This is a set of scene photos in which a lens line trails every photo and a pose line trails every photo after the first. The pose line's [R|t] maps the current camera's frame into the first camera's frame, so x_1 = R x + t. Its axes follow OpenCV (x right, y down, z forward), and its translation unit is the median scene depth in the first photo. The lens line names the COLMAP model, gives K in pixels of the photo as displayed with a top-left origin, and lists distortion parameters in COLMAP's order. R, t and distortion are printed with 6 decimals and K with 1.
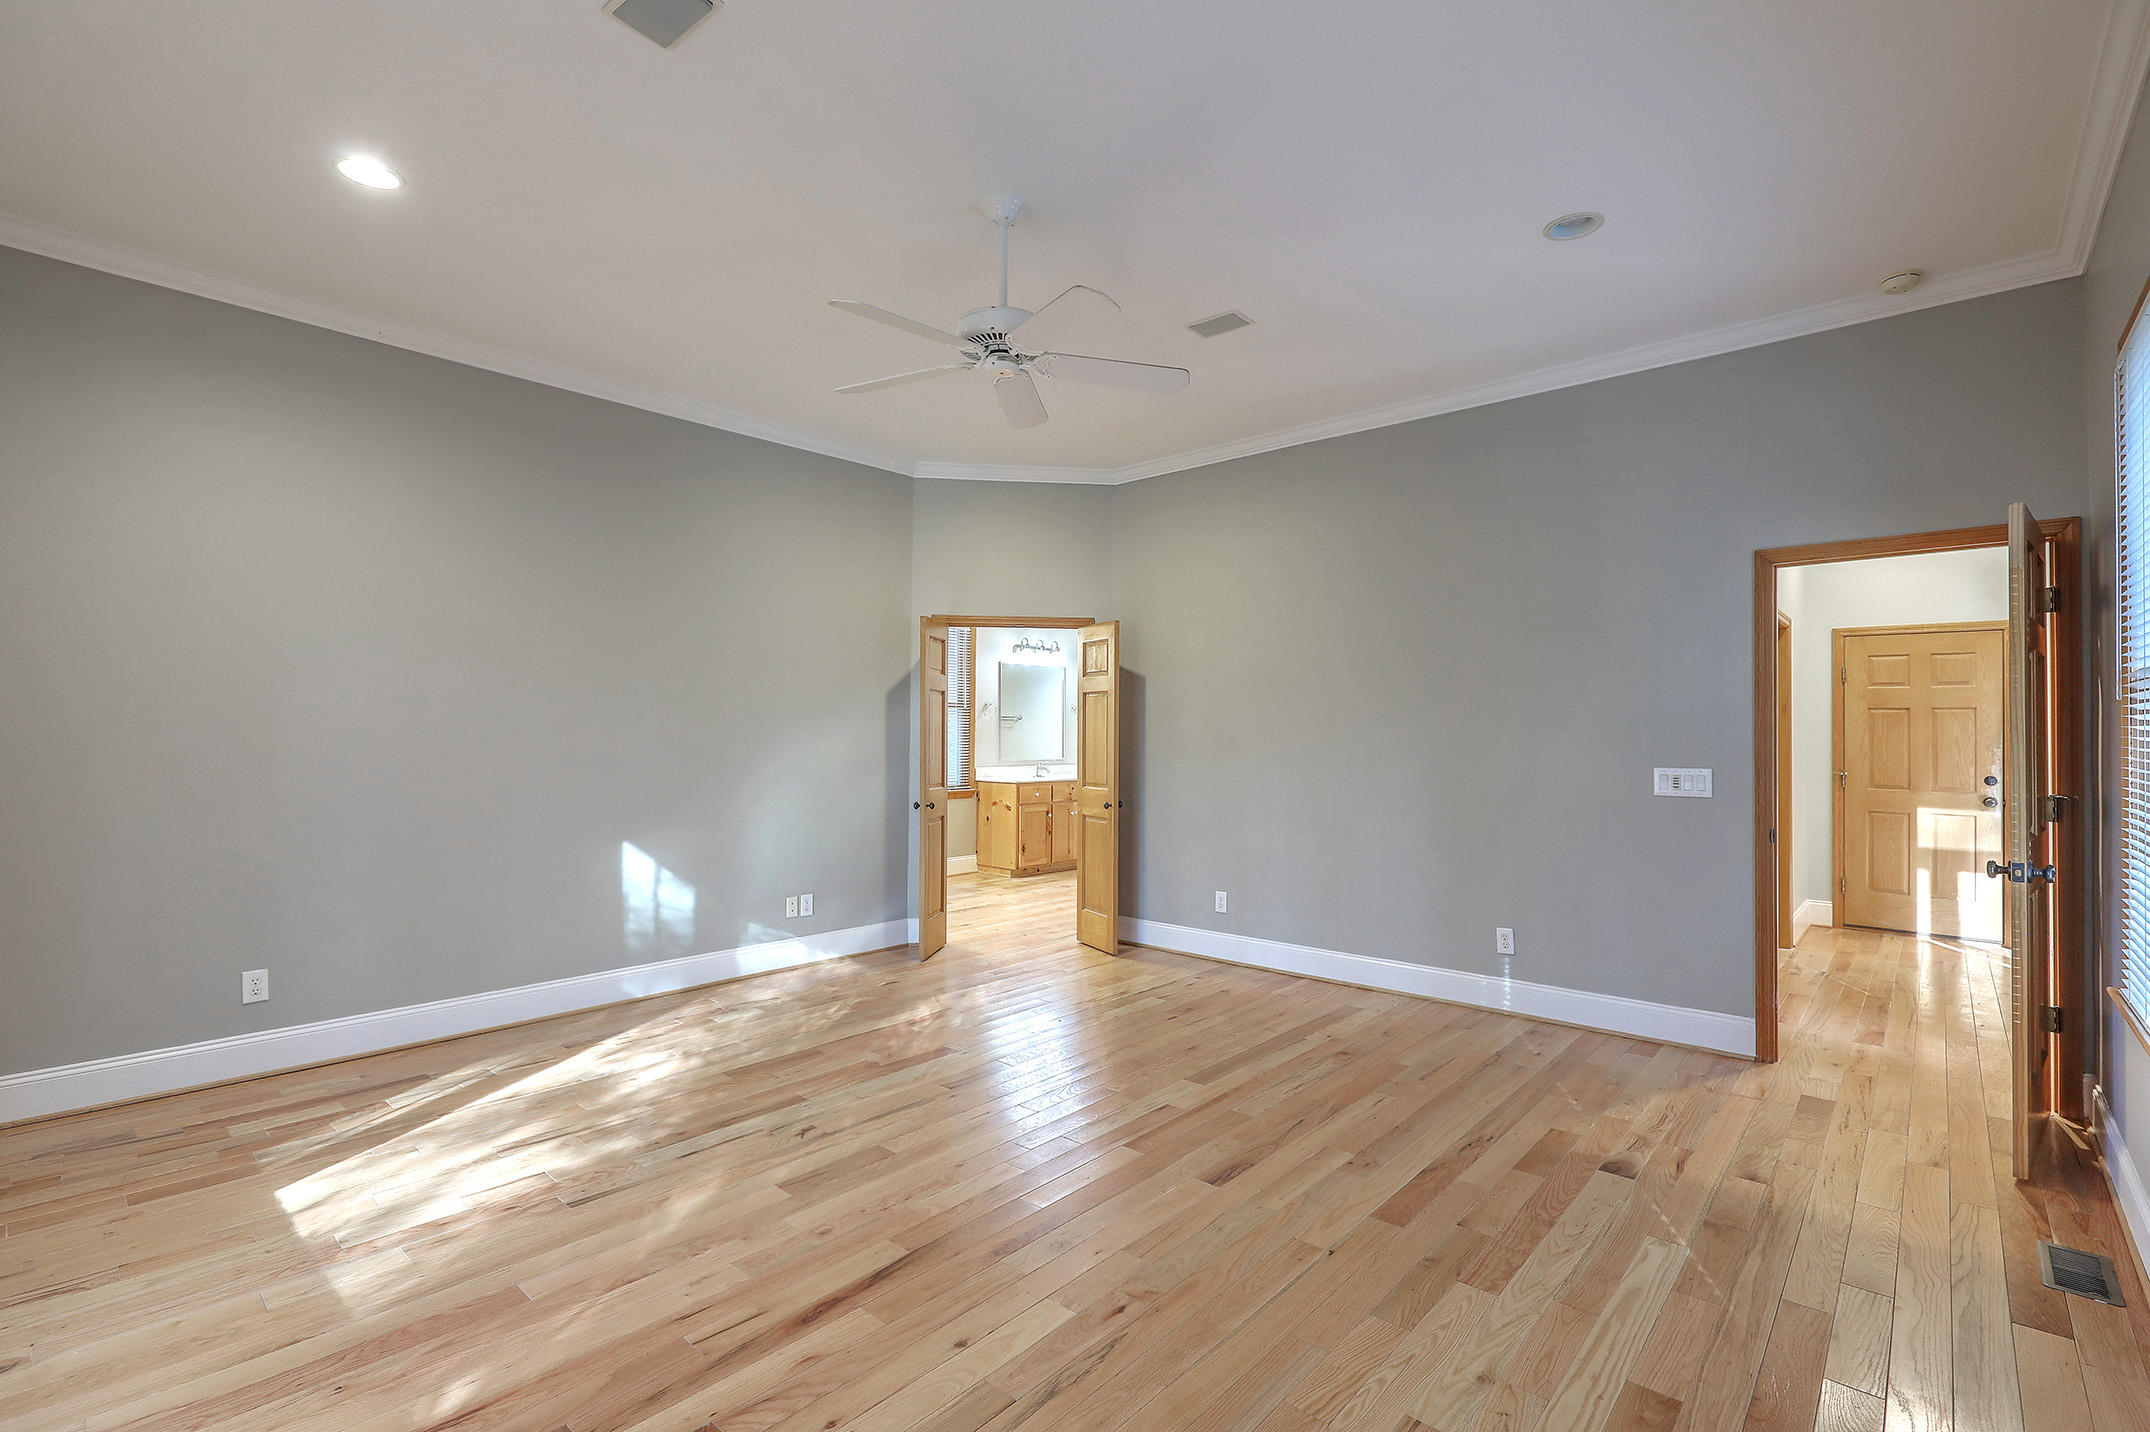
lens RADIAL K [[982.5, 0, 1083.4], [0, 982.5, 722.5], [0, 0, 1]] dist [0.000068, -0.000274]
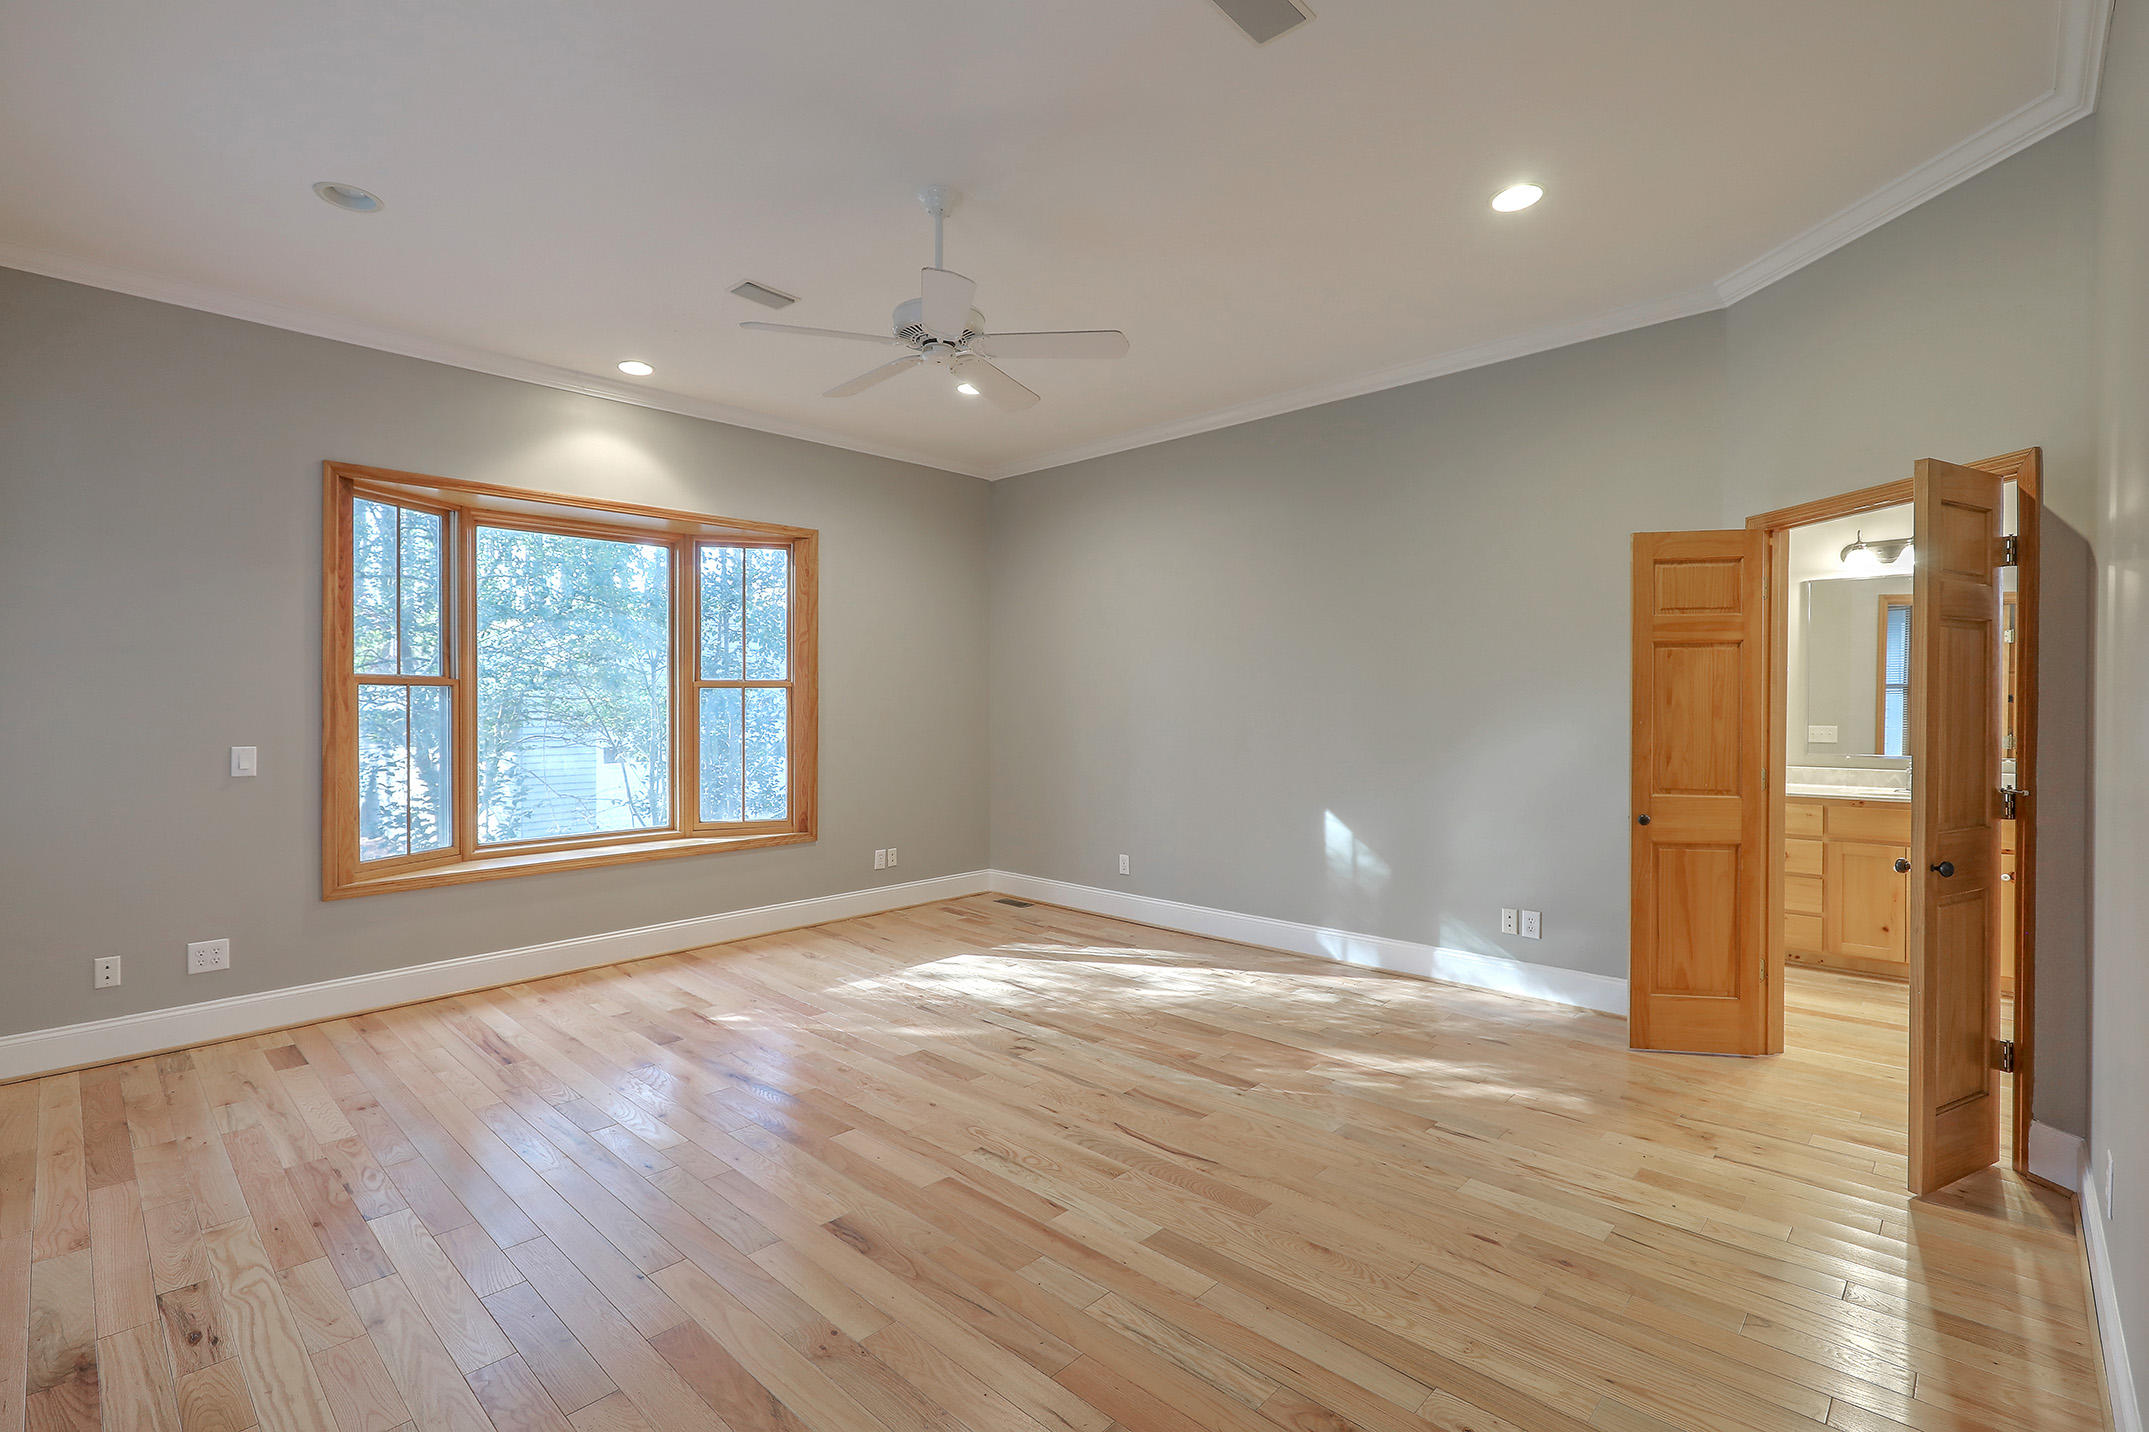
lens RADIAL K [[982.0, 0, 1075.1], [0, 982.0, 704.7], [0, 0, 1]] dist [0.000068, -0.000274]
pose [[-0.039249, -0.001693, -0.999228, 0.765273], [0.009736, 0.999950, -0.002076, 0.008244], [0.999182, -0.009810, -0.039230, 0.960596]]
